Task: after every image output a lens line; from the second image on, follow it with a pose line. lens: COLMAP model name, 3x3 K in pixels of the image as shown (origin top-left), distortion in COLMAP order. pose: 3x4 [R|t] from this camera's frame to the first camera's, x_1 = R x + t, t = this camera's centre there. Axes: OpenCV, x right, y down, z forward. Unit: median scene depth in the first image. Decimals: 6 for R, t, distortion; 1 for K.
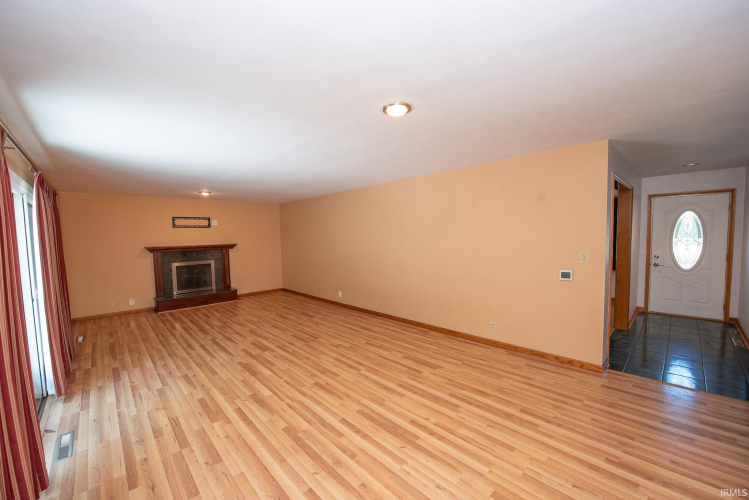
lens RADIAL K [[297.9, 0, 370.6], [0, 297.9, 254.1], [0, 0, 1]] dist [-0.017456, -0.000780]
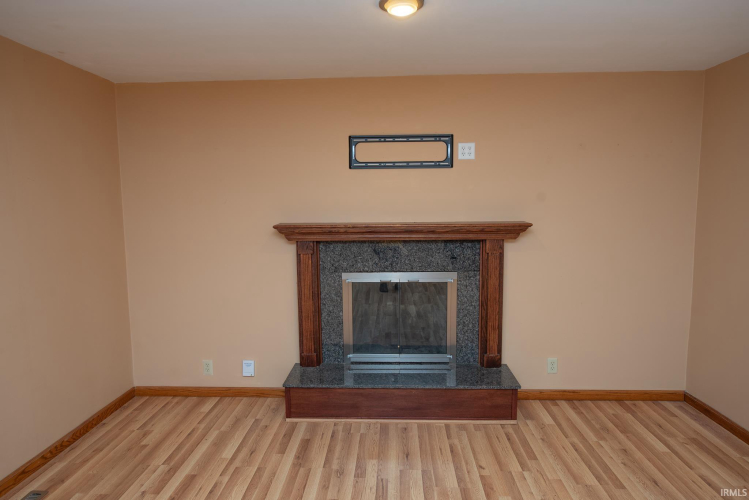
lens RADIAL K [[478.4, 0, 374.9], [0, 478.4, 250.6], [0, 0, 1]] dist [-0.029630, -0.000538]
pose [[0.695536, 0.095074, -0.712173, -0.356470], [-0.052570, 0.995284, 0.081528, -0.059889], [0.716565, -0.019267, 0.697254, 0.901081]]
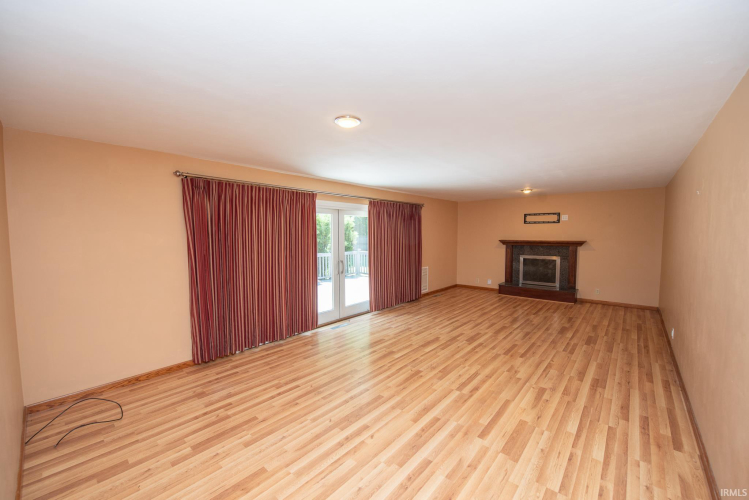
lens RADIAL K [[297.9, 0, 374.0], [0, 297.9, 252.4], [0, 0, 1]] dist [-0.017456, -0.000780]
pose [[0.100716, 0.086030, -0.991189, 0.552458], [-0.064367, 0.994731, 0.079797, -0.048406], [0.992831, 0.055763, 0.105723, 0.456536]]
